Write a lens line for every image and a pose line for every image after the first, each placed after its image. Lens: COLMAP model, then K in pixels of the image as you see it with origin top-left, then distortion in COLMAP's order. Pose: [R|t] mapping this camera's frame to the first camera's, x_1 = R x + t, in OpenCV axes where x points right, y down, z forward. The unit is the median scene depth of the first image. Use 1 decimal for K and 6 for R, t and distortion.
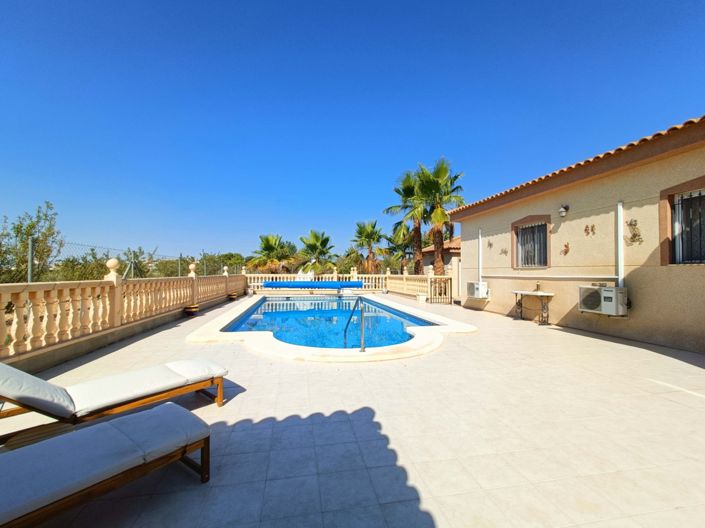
lens RADIAL K [[313.6, 0, 354.0], [0, 313.6, 265.1], [0, 0, 1]] dist [-0.000936, -0.000405]
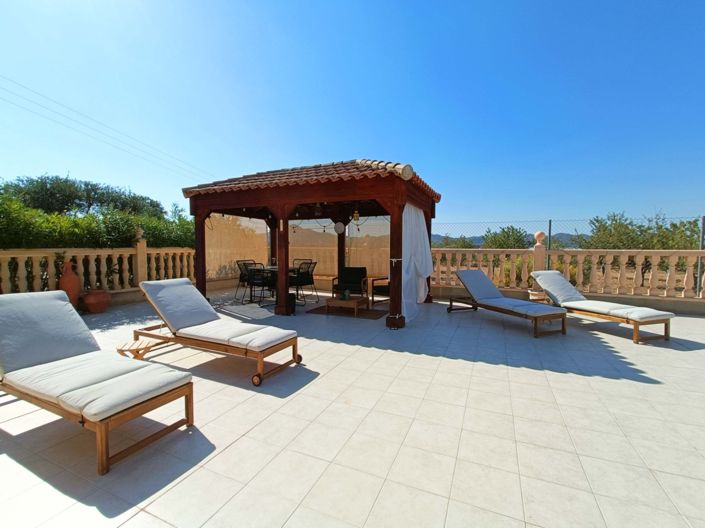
lens RADIAL K [[311.8, 0, 352.5], [0, 311.8, 264.0], [0, 0, 1]] dist [-0.000377, 0.000273]
pose [[-0.573004, 0.045053, -0.818314, 0.306578], [0.015880, 0.998911, 0.043876, 0.011101], [0.819399, 0.012147, -0.573095, 0.183984]]
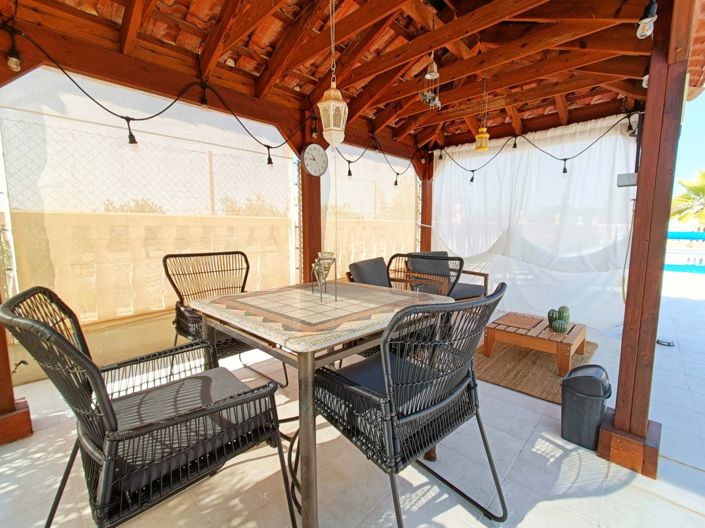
lens RADIAL K [[313.6, 0, 354.0], [0, 313.6, 265.1], [0, 0, 1]] dist [-0.000936, -0.000405]
pose [[0.585183, 0.099545, -0.804768, 0.022285], [0.019785, 0.990389, 0.136891, 0.007478], [0.810660, -0.096028, 0.577589, -0.294498]]
